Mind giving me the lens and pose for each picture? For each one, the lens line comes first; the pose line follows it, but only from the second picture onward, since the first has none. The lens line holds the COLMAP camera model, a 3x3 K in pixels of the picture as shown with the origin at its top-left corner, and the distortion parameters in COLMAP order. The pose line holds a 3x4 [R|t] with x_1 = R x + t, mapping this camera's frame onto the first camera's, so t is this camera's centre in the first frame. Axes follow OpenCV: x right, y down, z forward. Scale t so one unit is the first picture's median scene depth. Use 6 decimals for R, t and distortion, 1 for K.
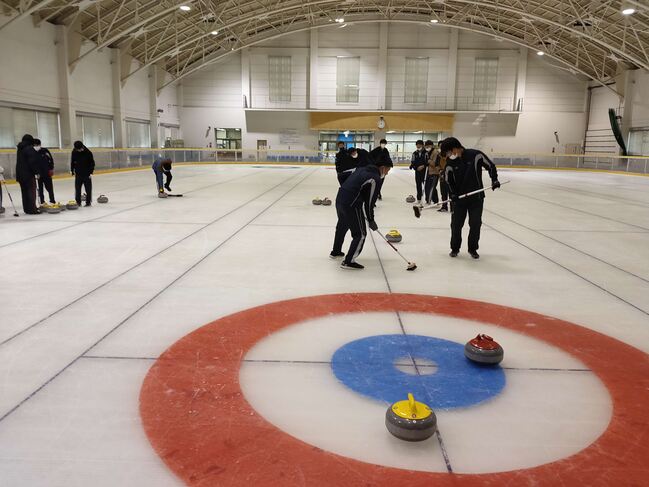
lens RADIAL K [[514.0, 0, 324.9], [0, 514.0, 243.4], [0, 0, 1]] dist [0.038713, -0.044247]
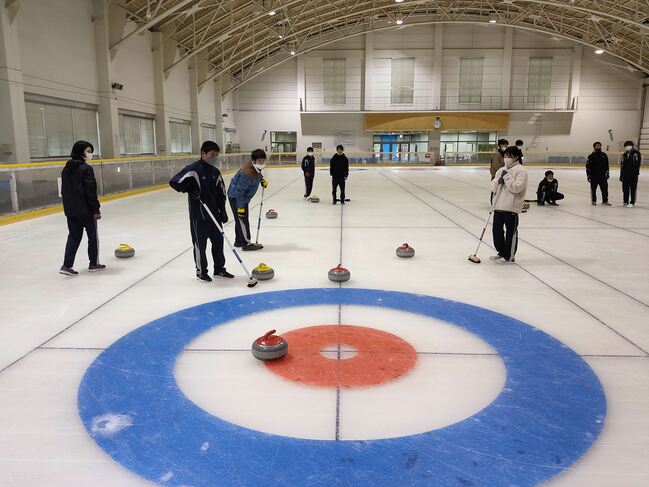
lens RADIAL K [[514.0, 0, 321.2], [0, 514.0, 244.8], [0, 0, 1]] dist [0.038713, -0.044247]
pose [[0.999884, -0.015077, -0.001966, -0.117283], [0.015077, 0.999886, -0.000073, -0.000813], [0.001967, 0.000044, 0.999998, -0.004981]]
